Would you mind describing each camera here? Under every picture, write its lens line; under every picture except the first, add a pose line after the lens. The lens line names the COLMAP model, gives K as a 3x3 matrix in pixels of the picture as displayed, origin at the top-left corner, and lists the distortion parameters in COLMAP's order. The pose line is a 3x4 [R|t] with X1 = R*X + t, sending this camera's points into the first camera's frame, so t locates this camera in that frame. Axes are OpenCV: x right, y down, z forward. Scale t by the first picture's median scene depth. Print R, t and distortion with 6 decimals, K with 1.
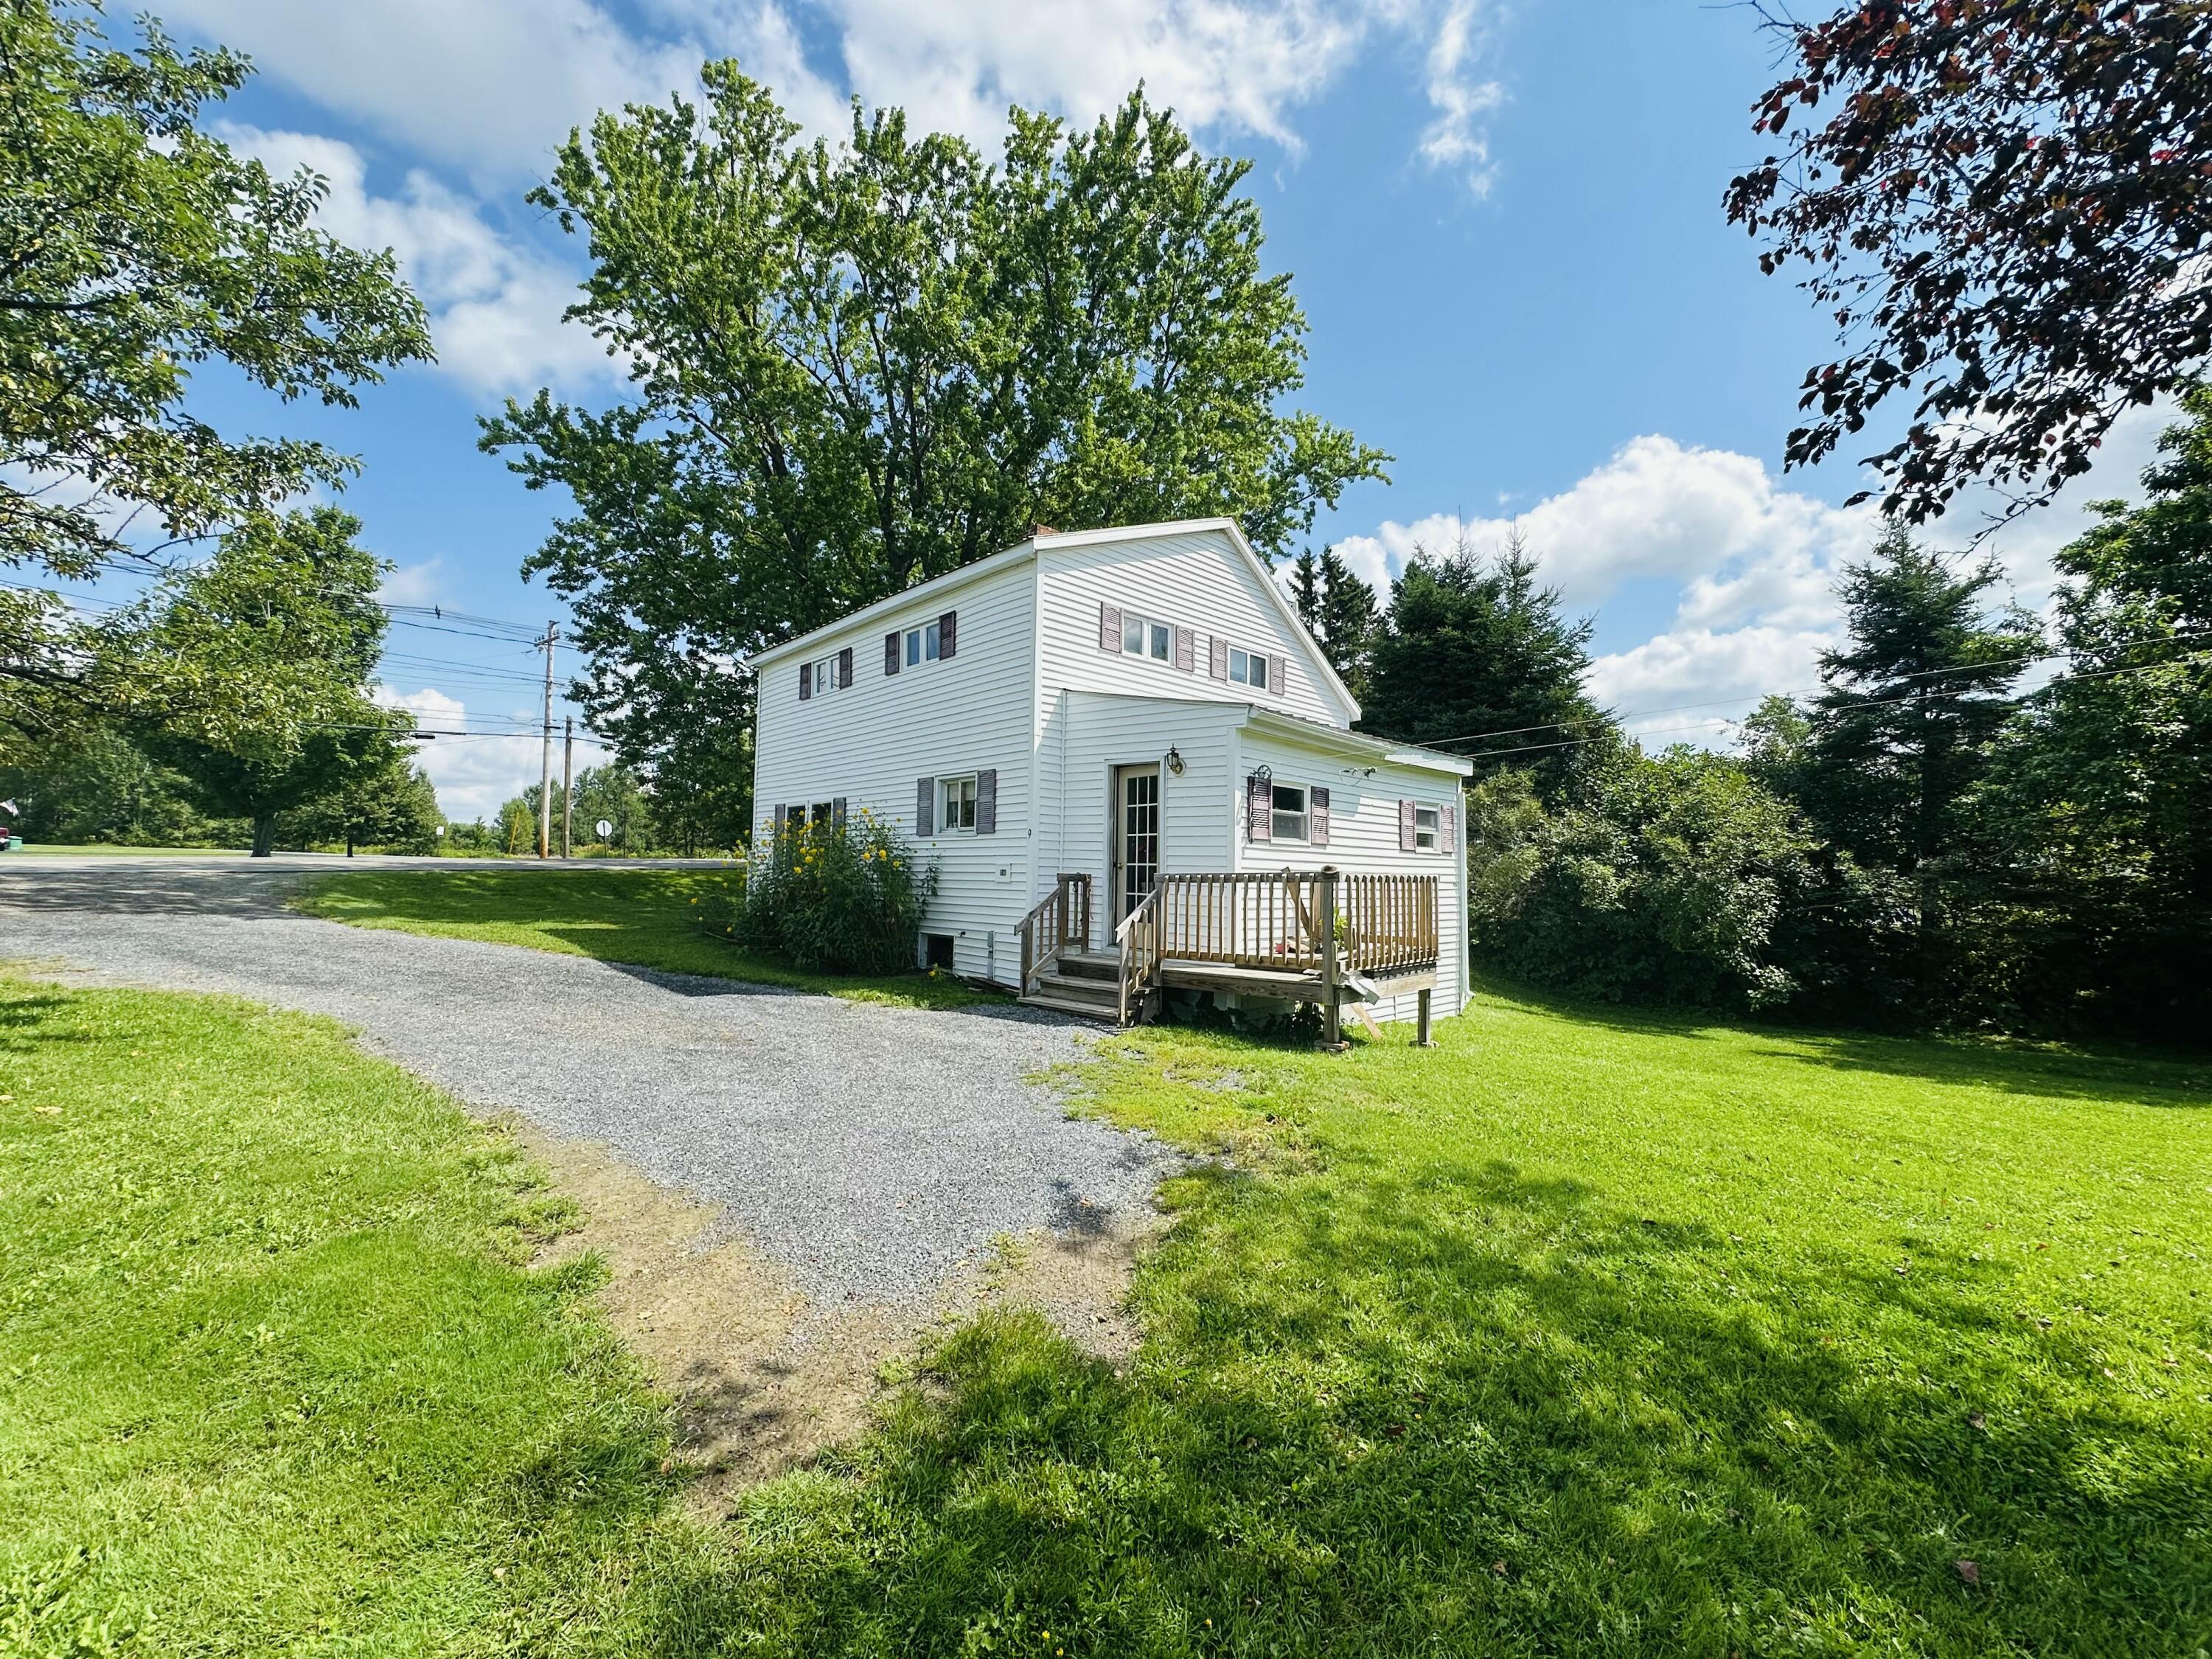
lens RADIAL K [[885.3, 0, 1109.3], [0, 885.3, 822.2], [0, 0, 1]] dist [-0.002376, 0.000602]
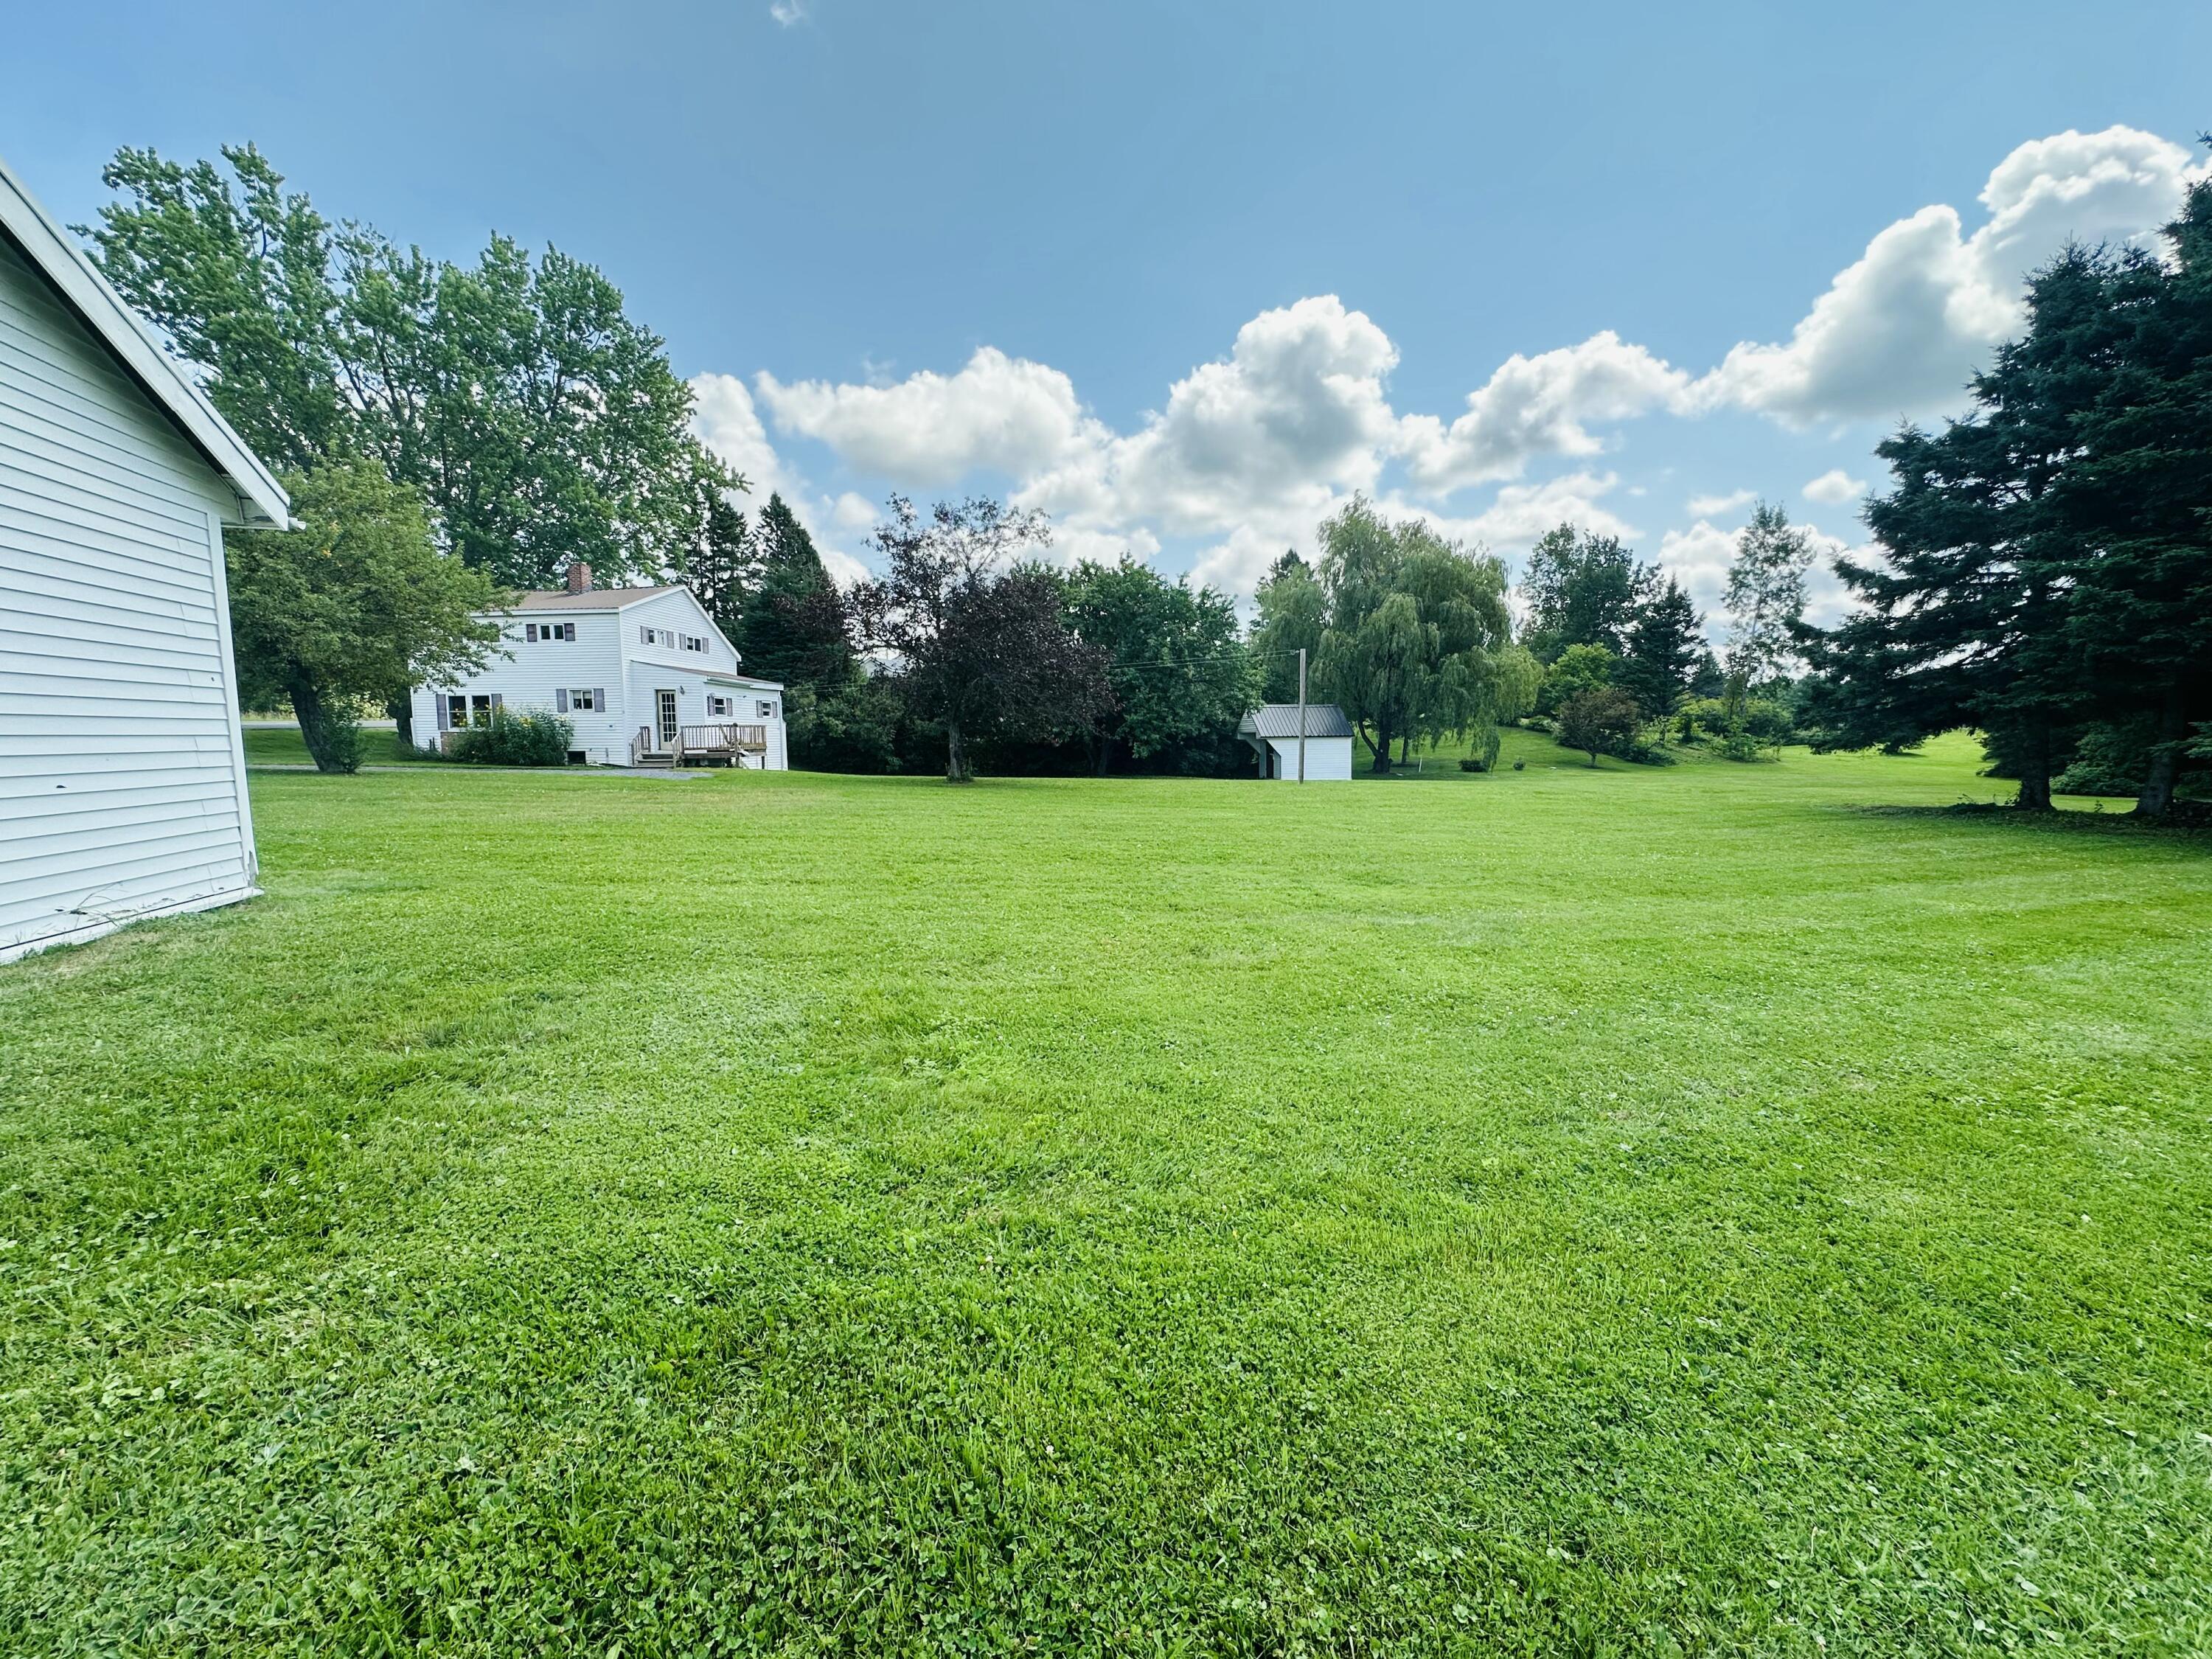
lens RADIAL K [[885.3, 0, 1115.3], [0, 885.3, 836.0], [0, 0, 1]] dist [-0.002376, 0.000602]
pose [[0.785403, -0.089783, 0.612439, -0.560276], [-0.023001, 0.984508, 0.173825, -0.113643], [-0.618557, -0.150609, 0.771170, -2.012283]]
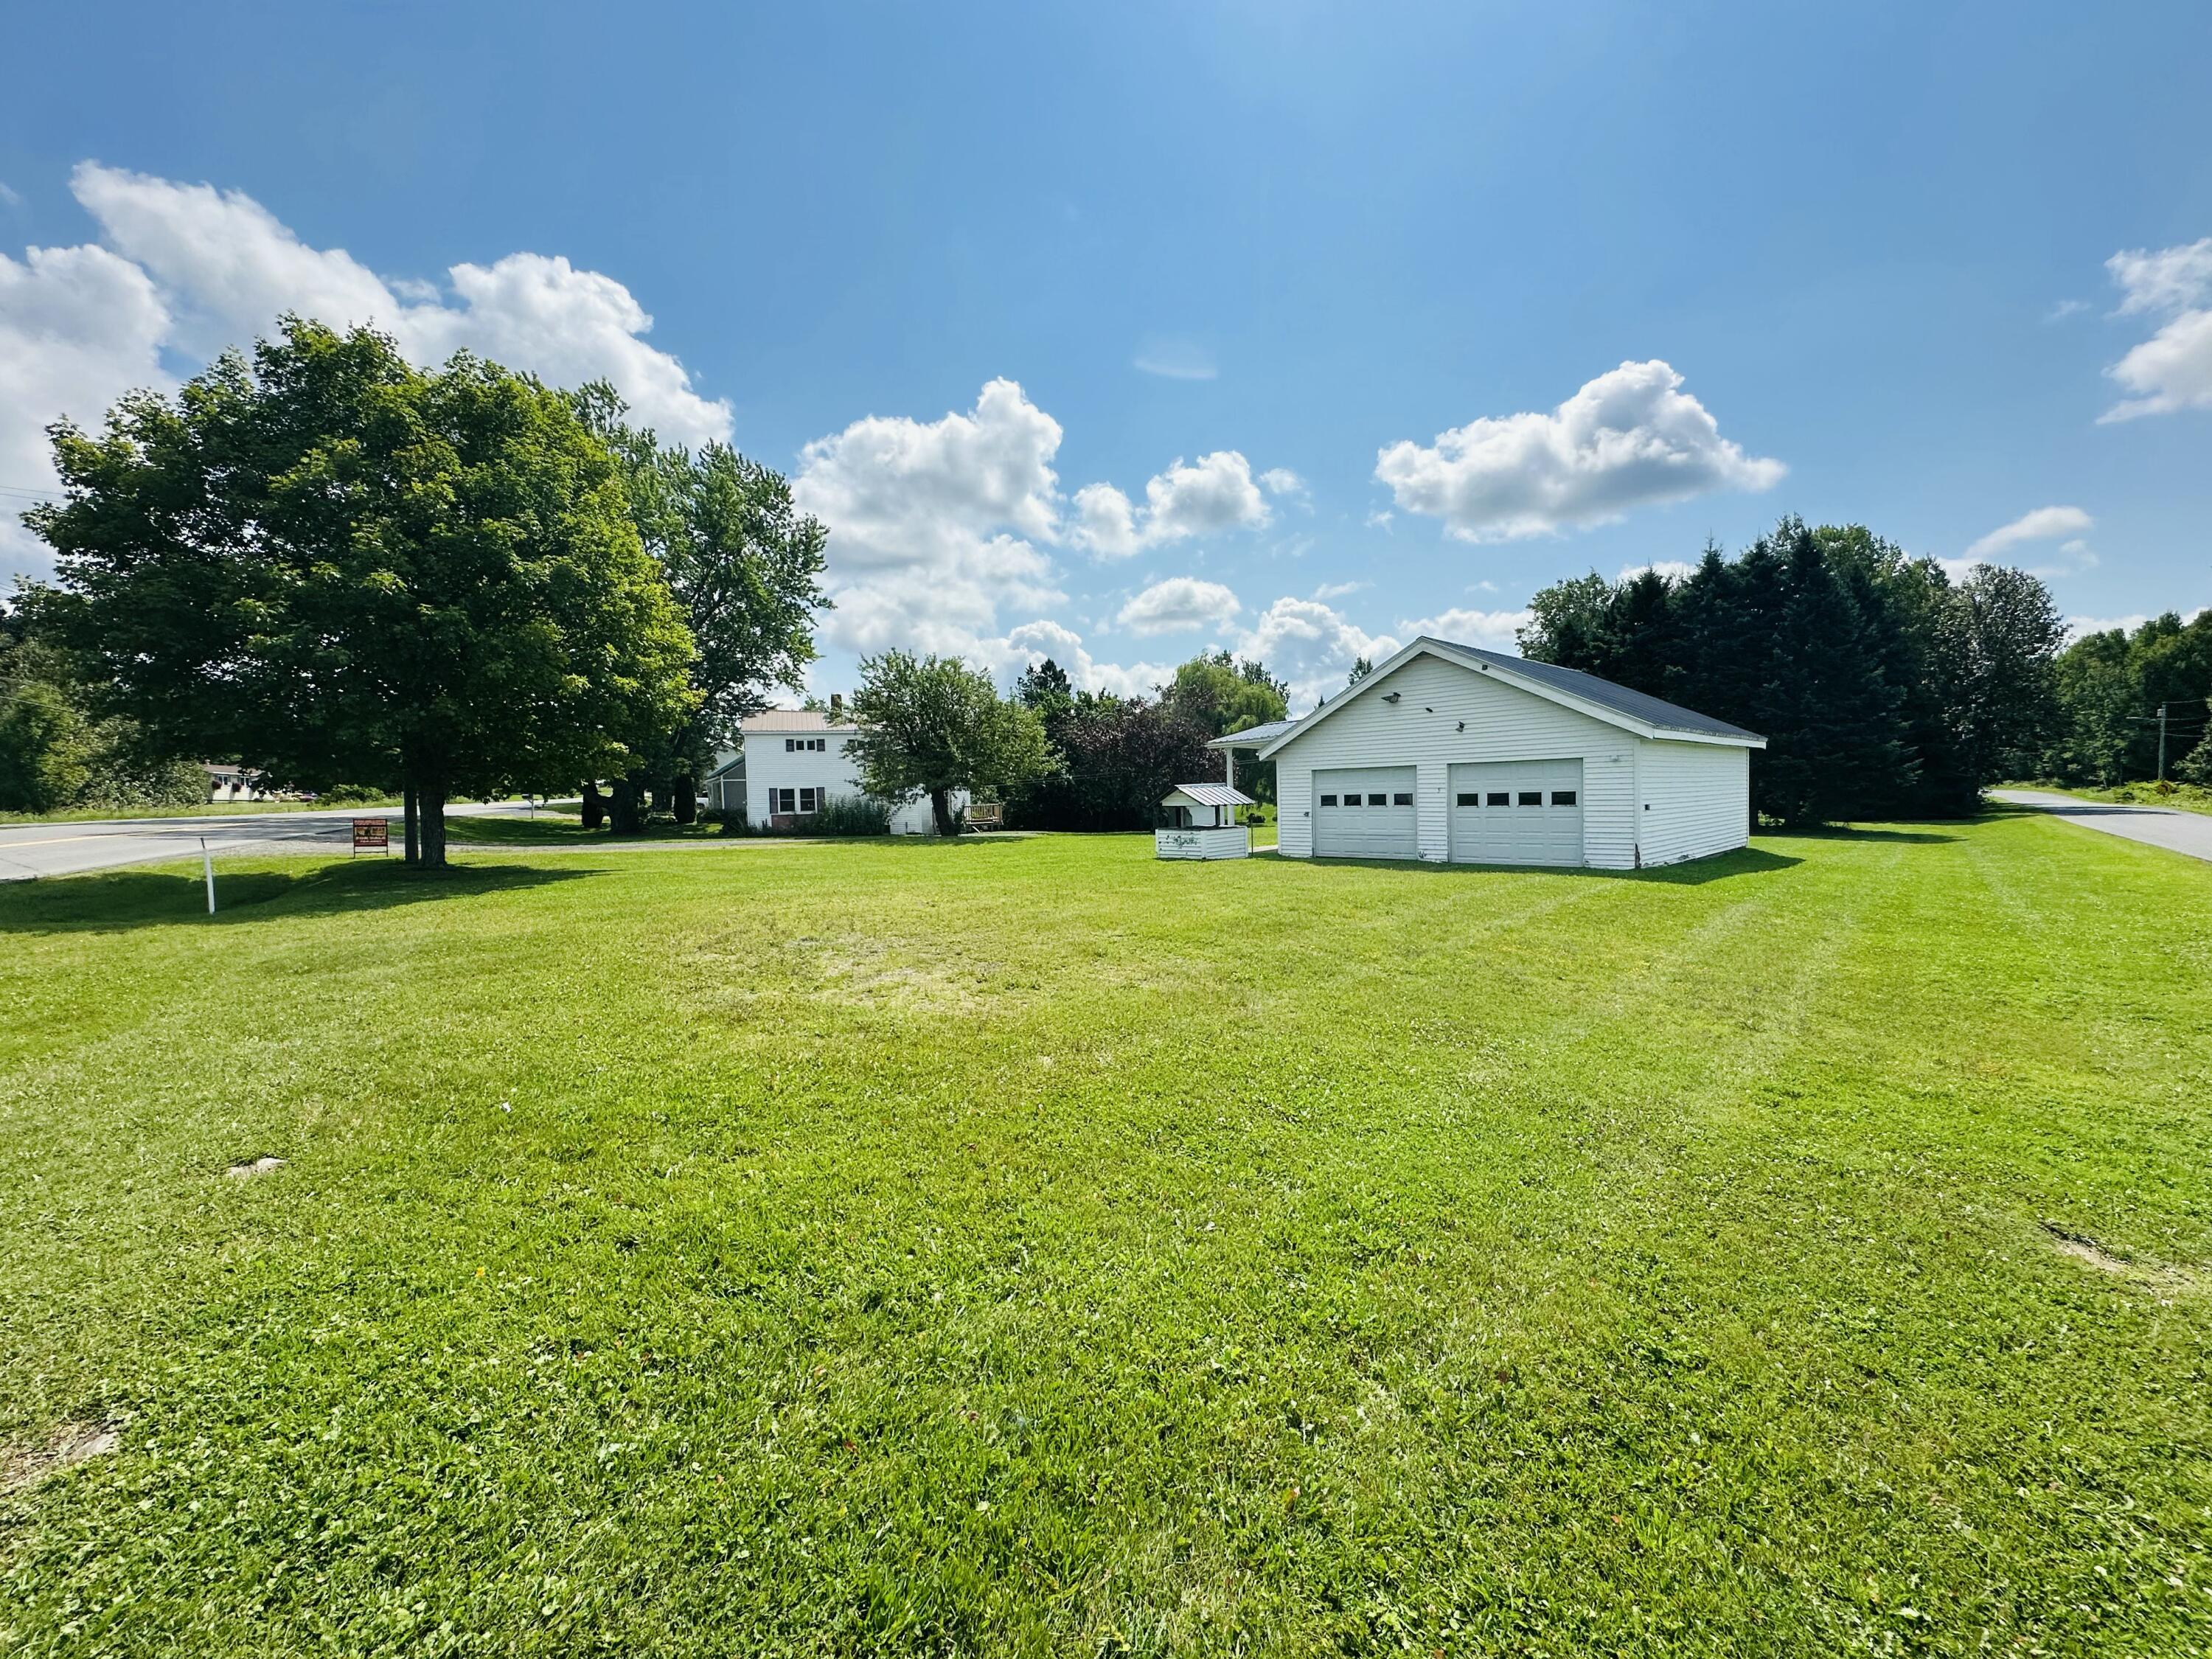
lens RADIAL K [[885.3, 0, 1106.8], [0, 885.3, 842.9], [0, 0, 1]] dist [-0.002376, 0.000602]
pose [[0.412447, -0.079665, 0.907492, -3.248162], [-0.023661, 0.994896, 0.098091, -0.192130], [-0.910674, -0.061930, 0.408457, -1.440068]]
